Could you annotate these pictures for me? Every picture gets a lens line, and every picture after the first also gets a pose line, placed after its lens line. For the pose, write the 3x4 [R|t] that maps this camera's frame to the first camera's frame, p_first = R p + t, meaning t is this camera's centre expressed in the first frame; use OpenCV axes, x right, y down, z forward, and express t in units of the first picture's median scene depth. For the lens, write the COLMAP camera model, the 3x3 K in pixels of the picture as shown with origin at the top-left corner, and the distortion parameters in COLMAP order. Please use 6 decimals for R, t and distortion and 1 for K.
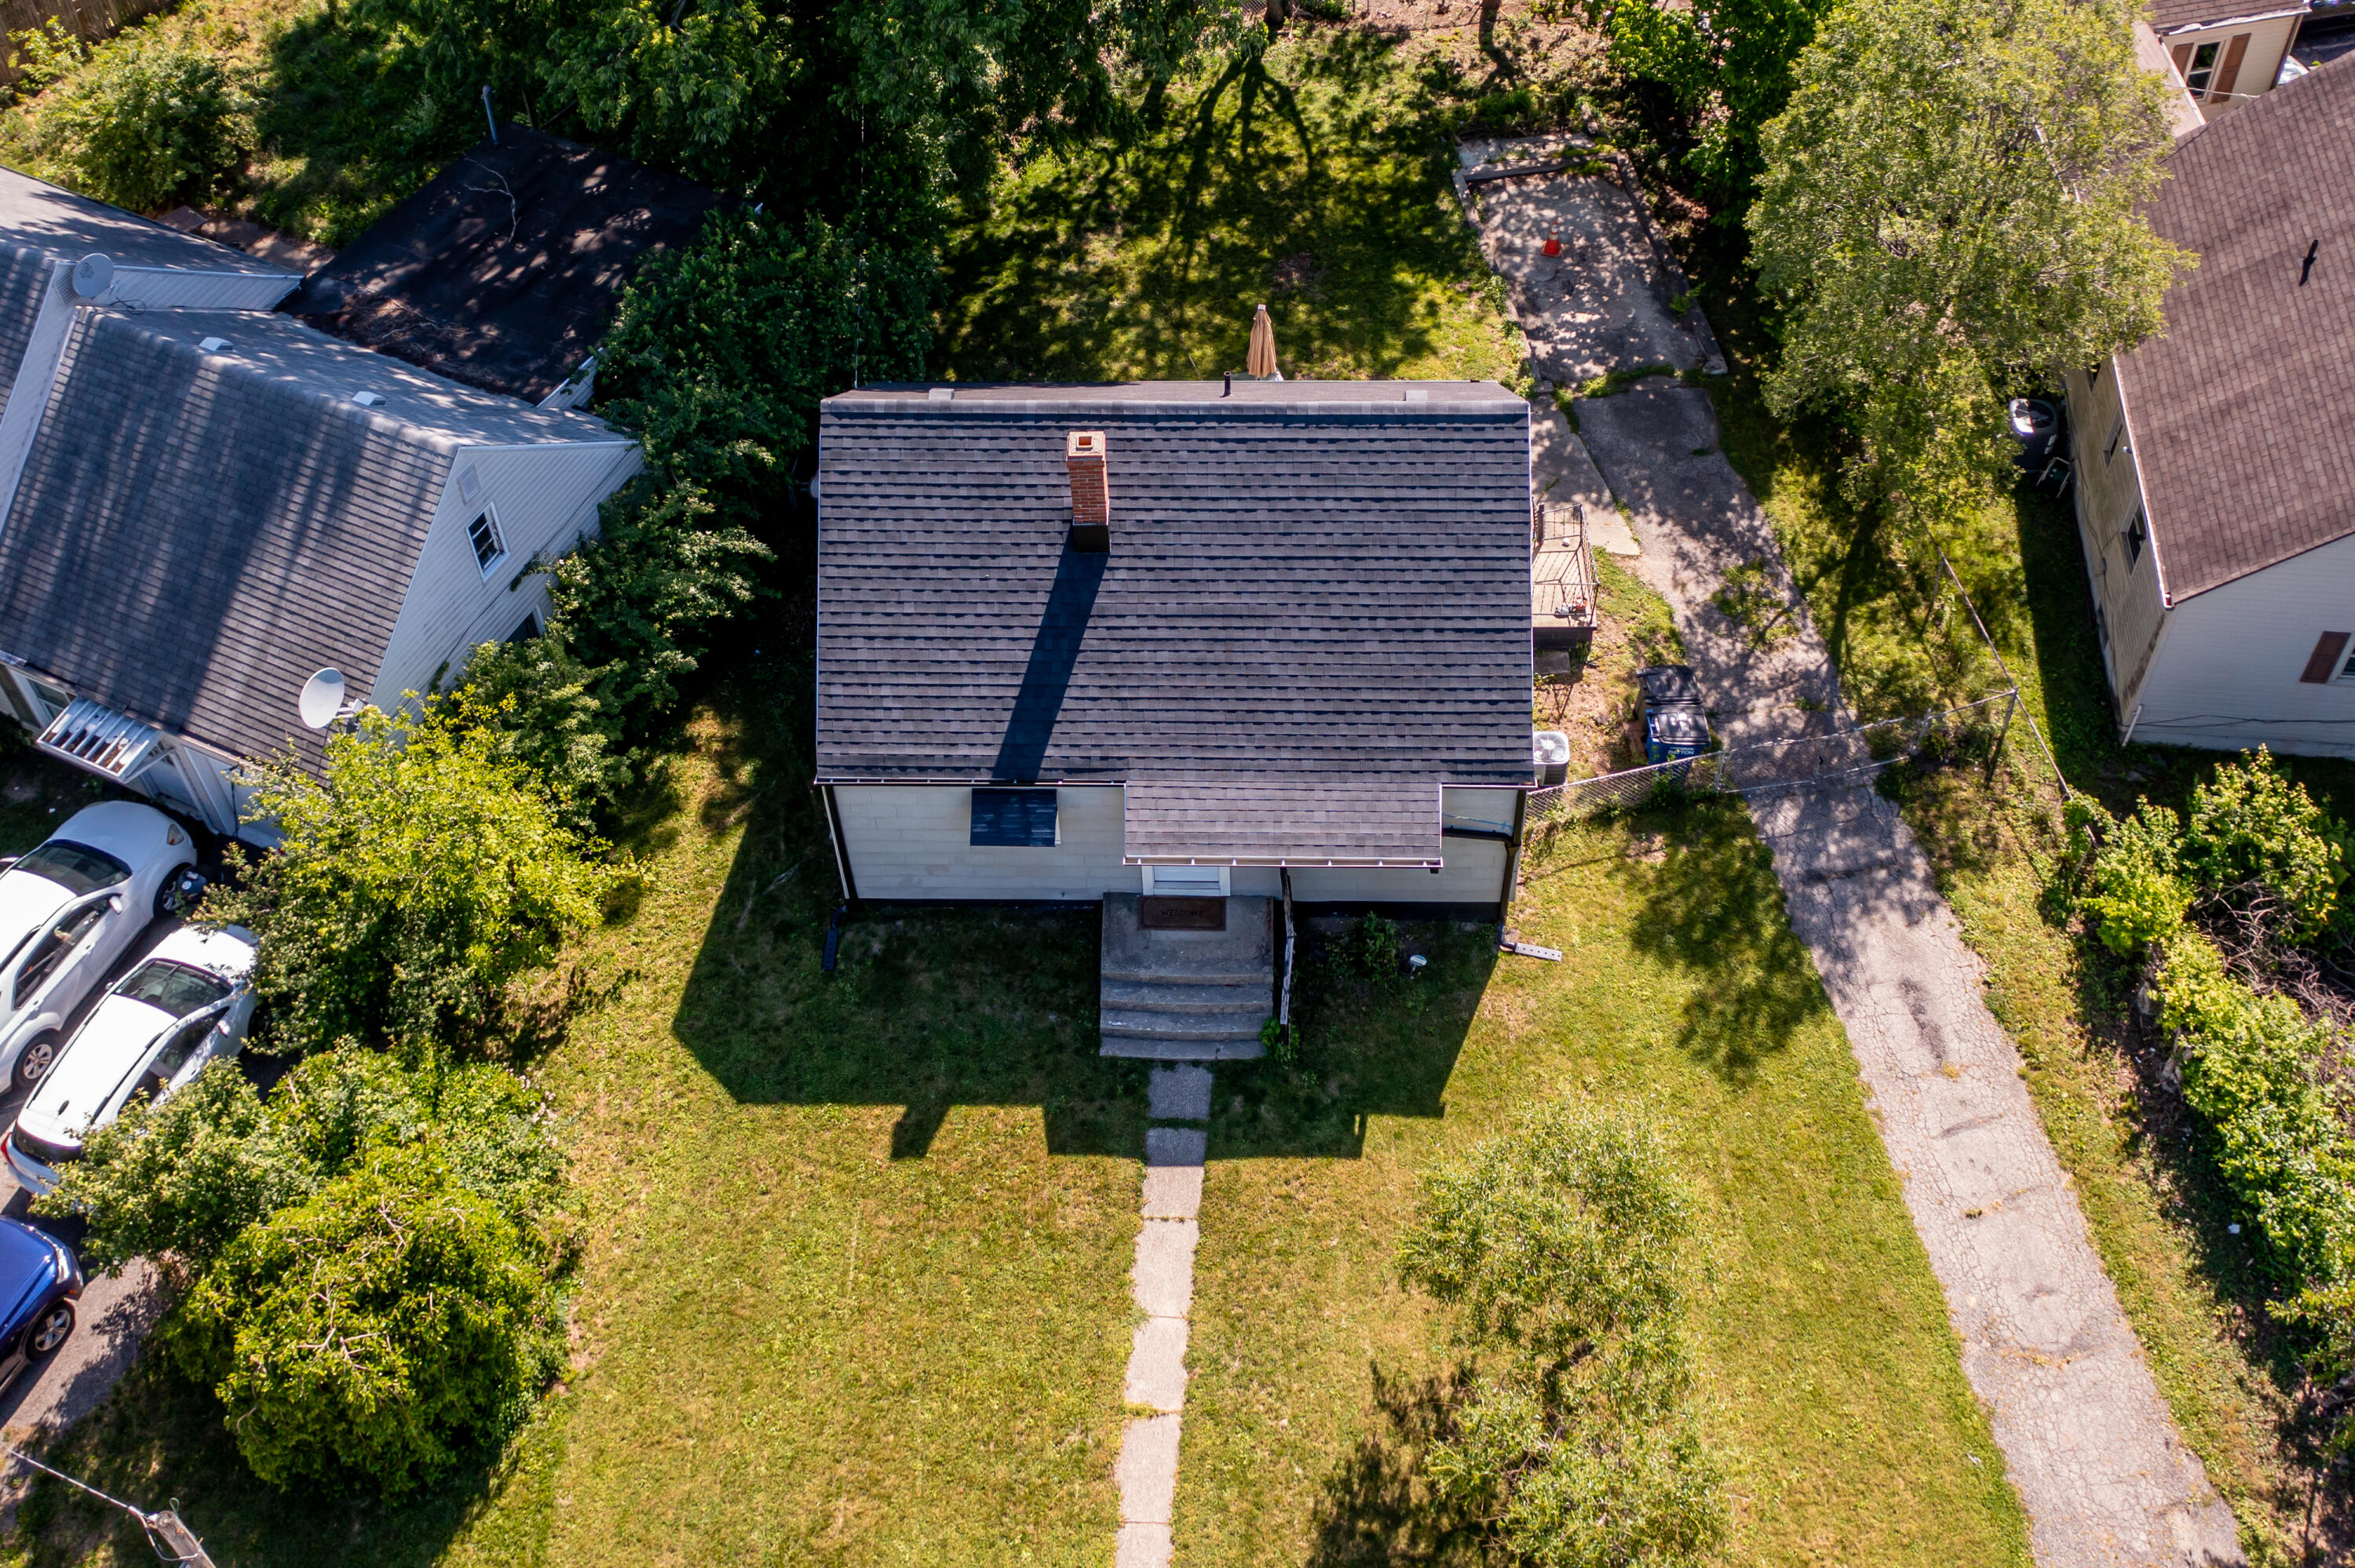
lens RADIAL K [[2493.5, 0, 1220.3], [0, 2493.5, 551.0], [0, 0, 1]] dist [-0.008858, 0.020038]
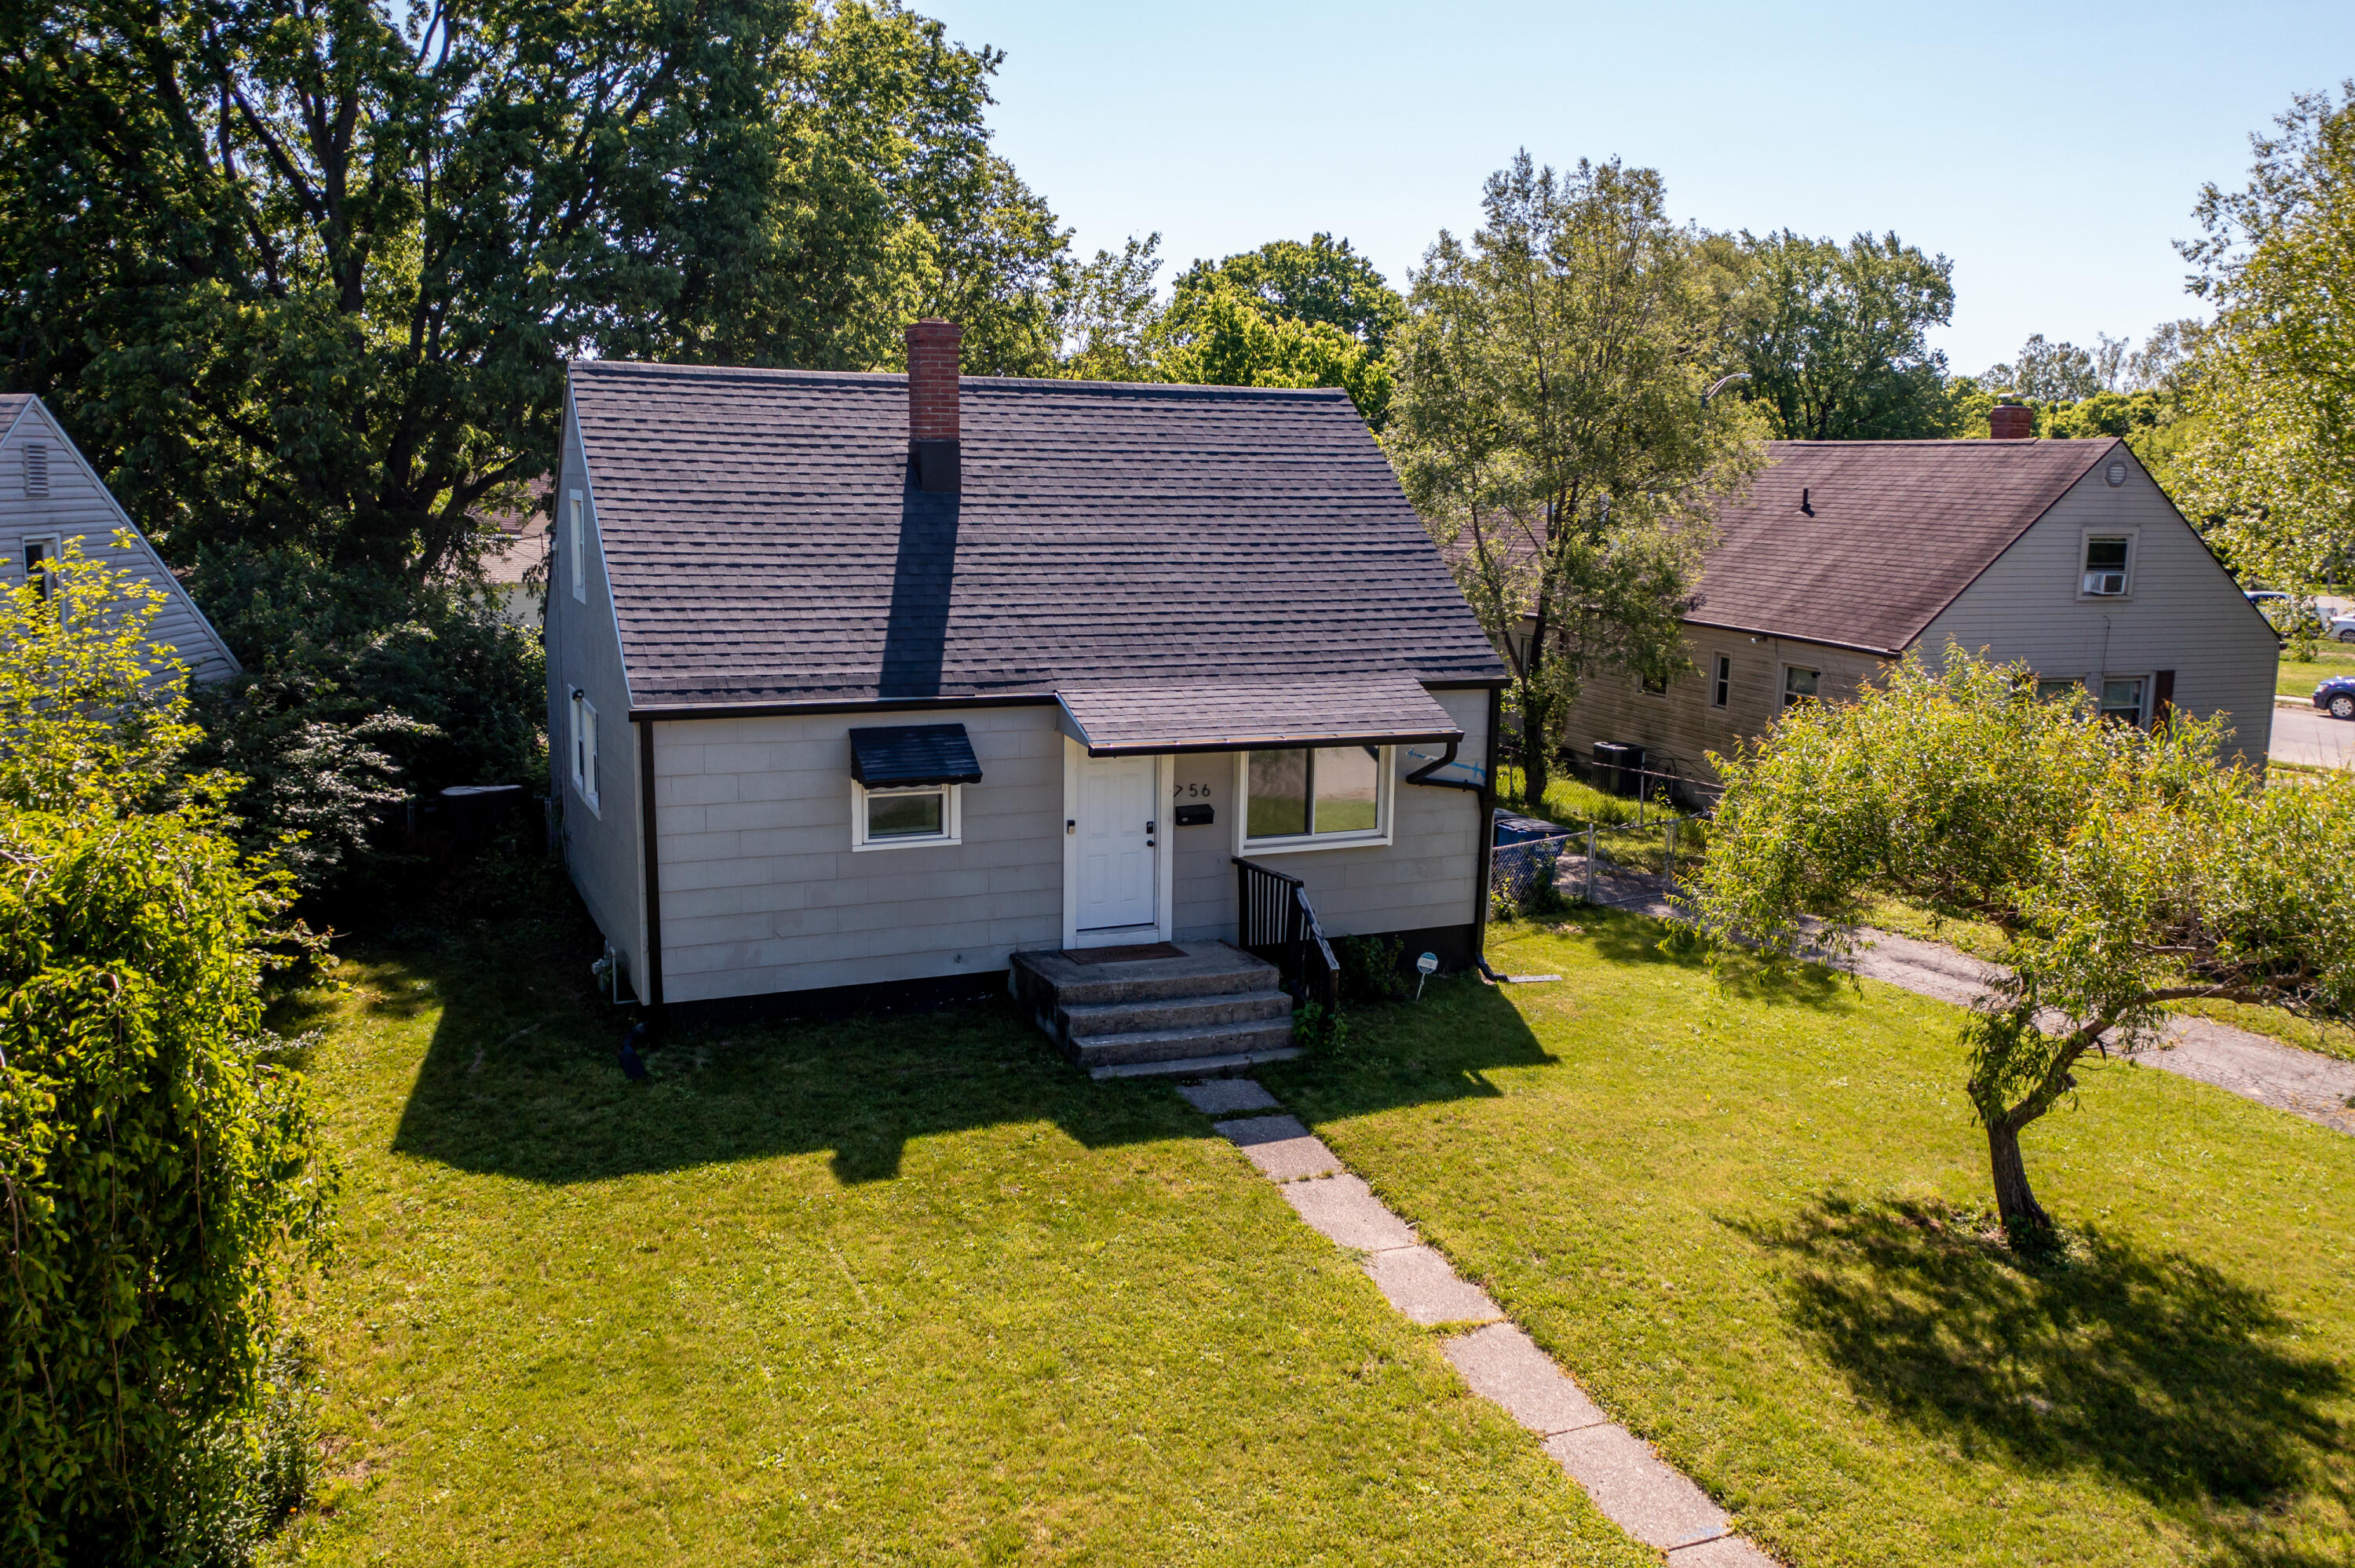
lens RADIAL K [[1868.7, 0, 1177.5], [0, 1868.7, 784.0], [0, 0, 1]] dist [-0.003695, 0.008320]
pose [[0.906916, -0.046339, 0.418755, -0.235714], [0.287826, 0.793977, -0.535496, 0.416211], [-0.307668, 0.606179, 0.733408, 0.573327]]
